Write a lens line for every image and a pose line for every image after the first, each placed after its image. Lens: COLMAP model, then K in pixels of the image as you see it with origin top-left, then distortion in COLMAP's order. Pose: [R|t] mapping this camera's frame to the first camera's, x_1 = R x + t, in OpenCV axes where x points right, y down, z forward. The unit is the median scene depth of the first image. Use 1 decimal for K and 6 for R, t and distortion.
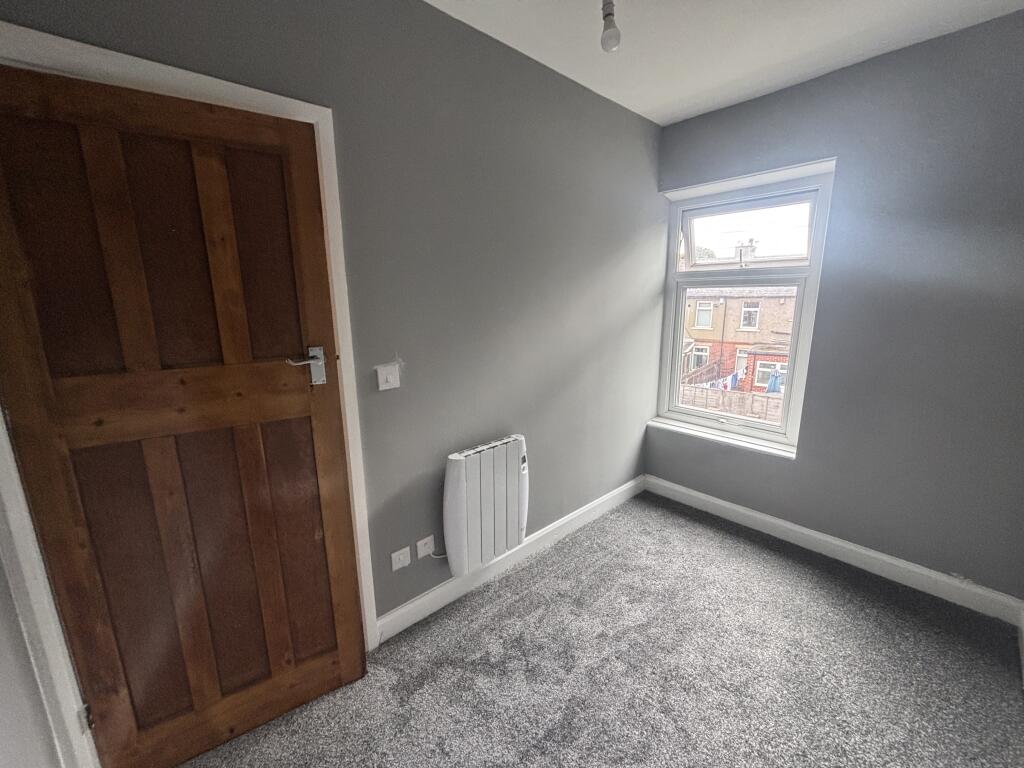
lens RADIAL K [[411.1, 0, 513.2], [0, 411.1, 383.0], [0, 0, 1]] dist [-0.000711, -0.000214]
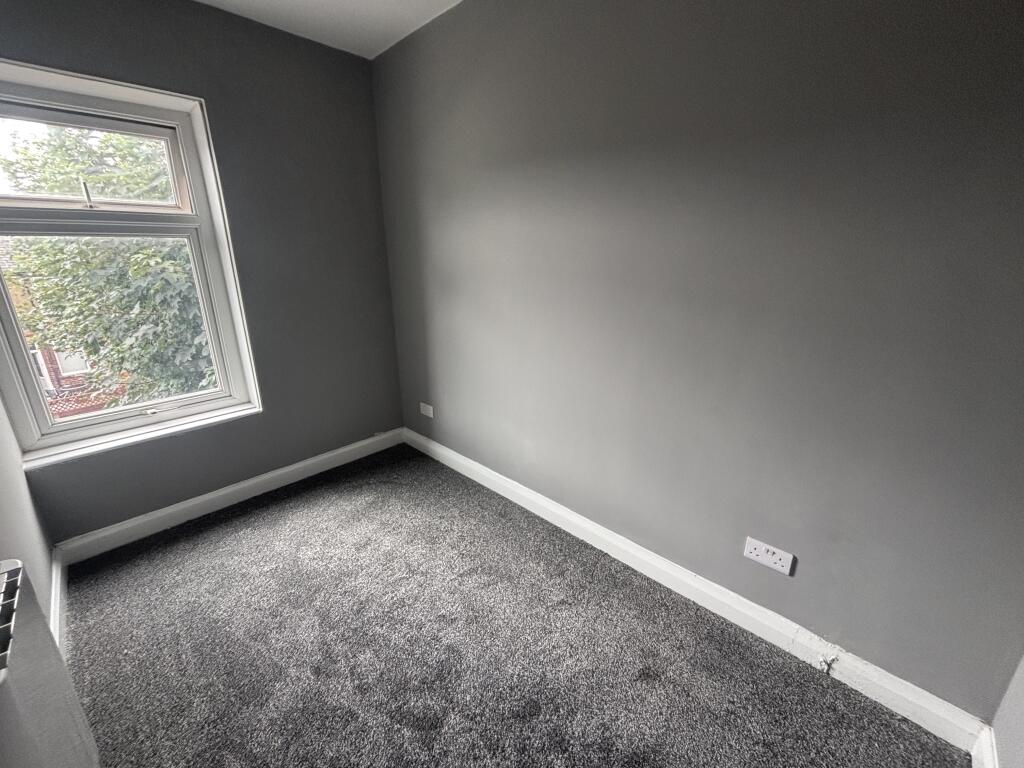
lens RADIAL K [[411.1, 0, 511.4], [0, 411.1, 381.9], [0, 0, 1]] dist [-0.000711, -0.000214]
pose [[-0.071951, -0.290576, 0.954143, -0.280876], [0.206995, 0.931444, 0.299273, -0.055306], [-0.975693, 0.219036, -0.006871, 0.335169]]
